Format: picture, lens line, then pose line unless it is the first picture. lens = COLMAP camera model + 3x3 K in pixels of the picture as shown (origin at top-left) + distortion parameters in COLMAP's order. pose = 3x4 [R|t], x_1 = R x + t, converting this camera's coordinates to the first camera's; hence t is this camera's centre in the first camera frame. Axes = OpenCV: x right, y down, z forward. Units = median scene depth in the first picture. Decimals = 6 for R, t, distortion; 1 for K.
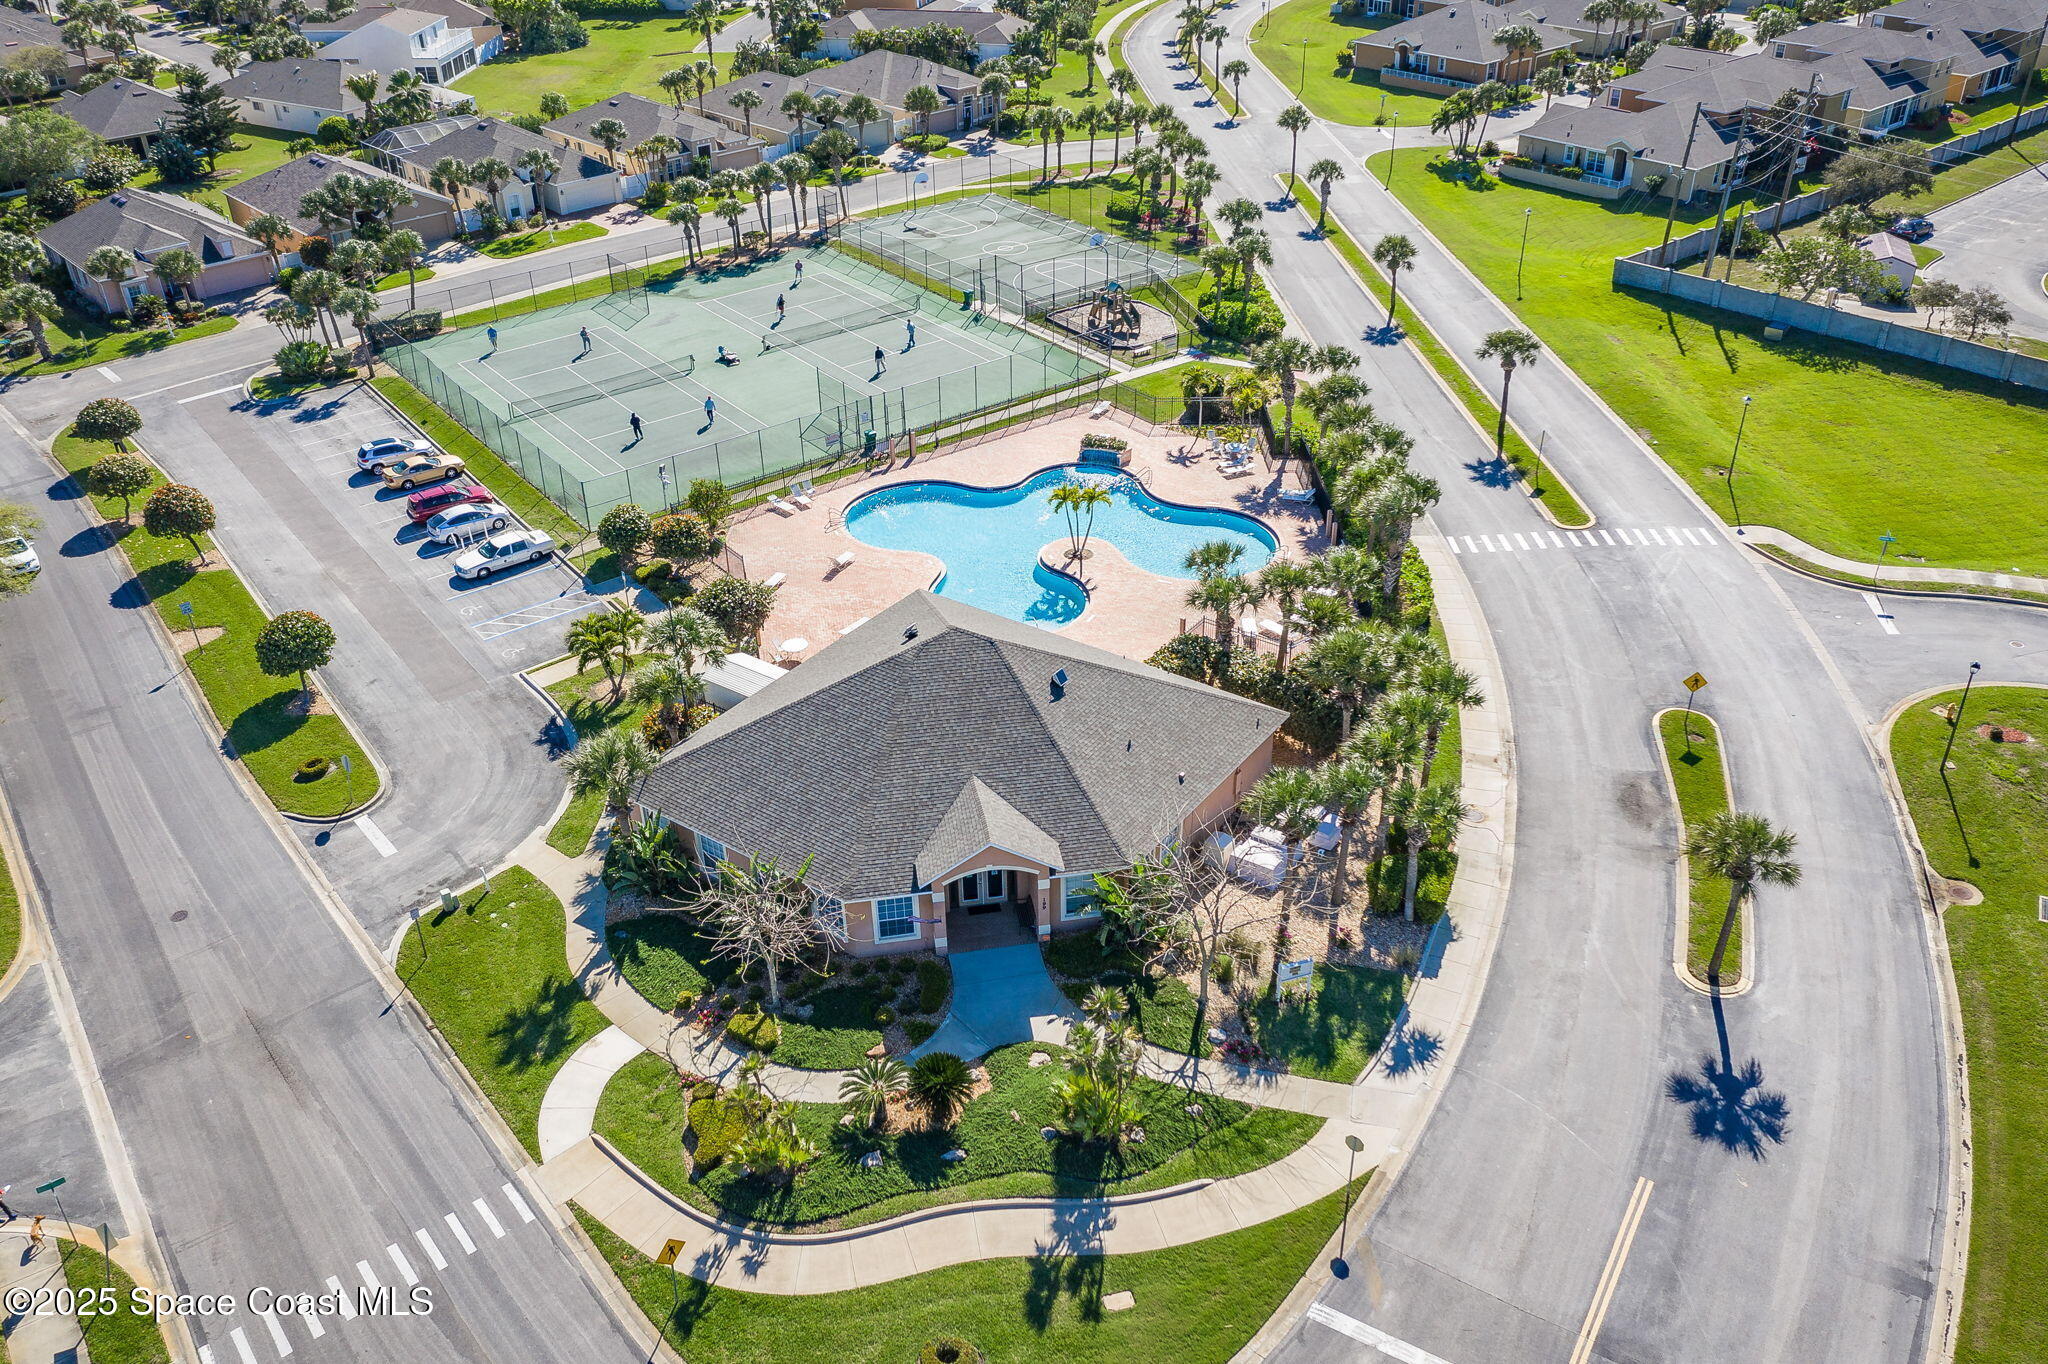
lens RADIAL K [[1629.9, 0, 1022.0], [0, 1629.9, 674.6], [0, 0, 1]] dist [-0.025483, 0.004770]
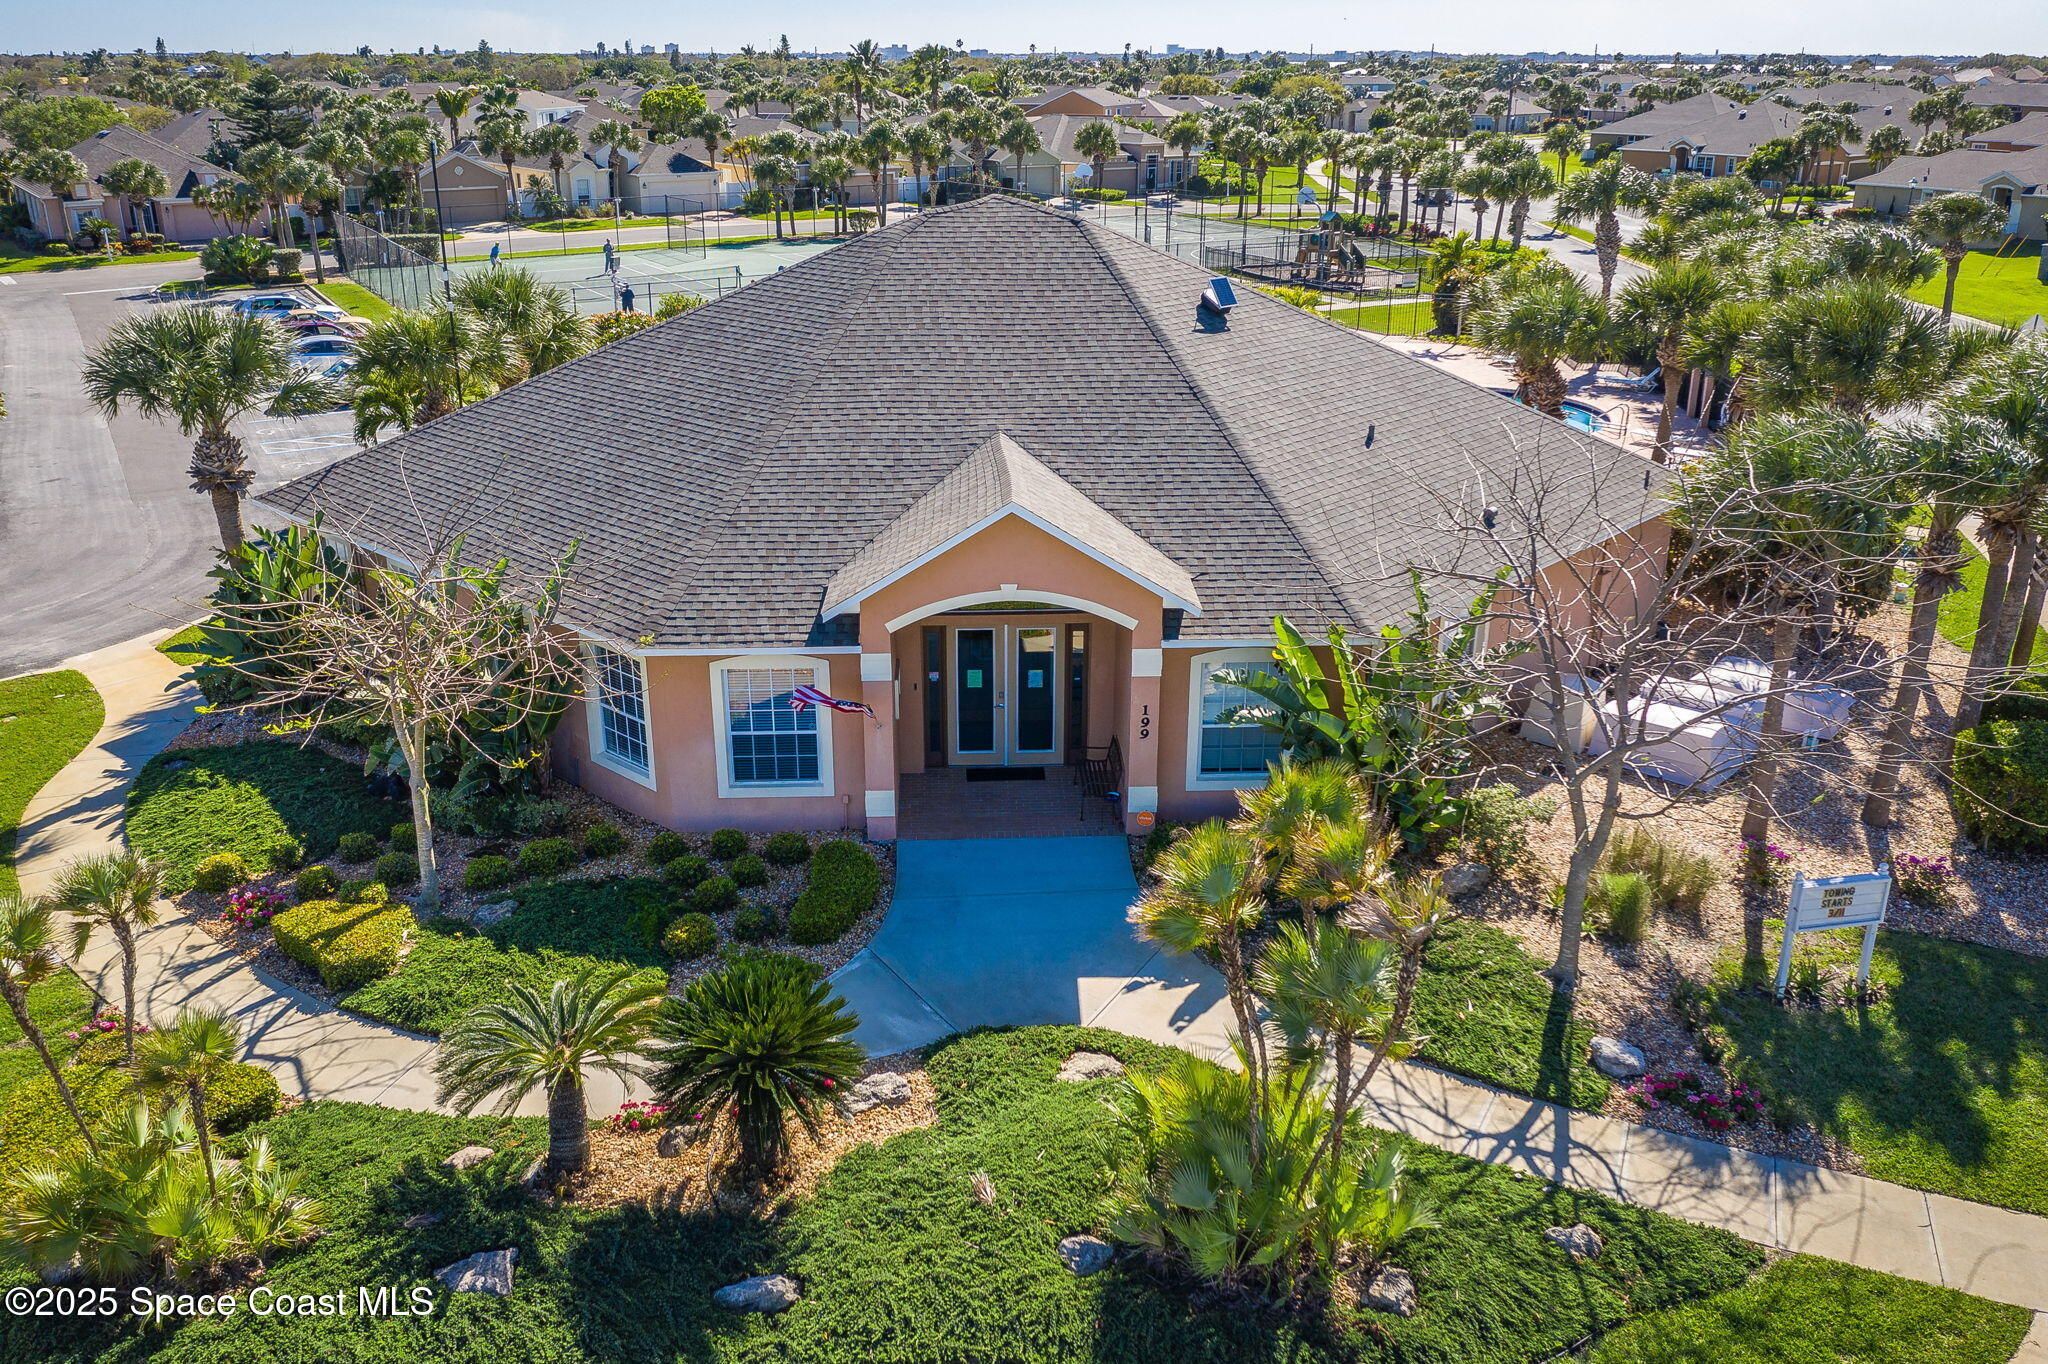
lens RADIAL K [[1629.9, 0, 1035.4], [0, 1629.9, 692.8], [0, 0, 1]] dist [-0.025483, 0.004770]
pose [[0.992574, 0.063782, -0.103575, 0.028432], [-0.083271, 0.976990, -0.196360, 0.218918], [0.088667, 0.203526, 0.975046, 0.626367]]
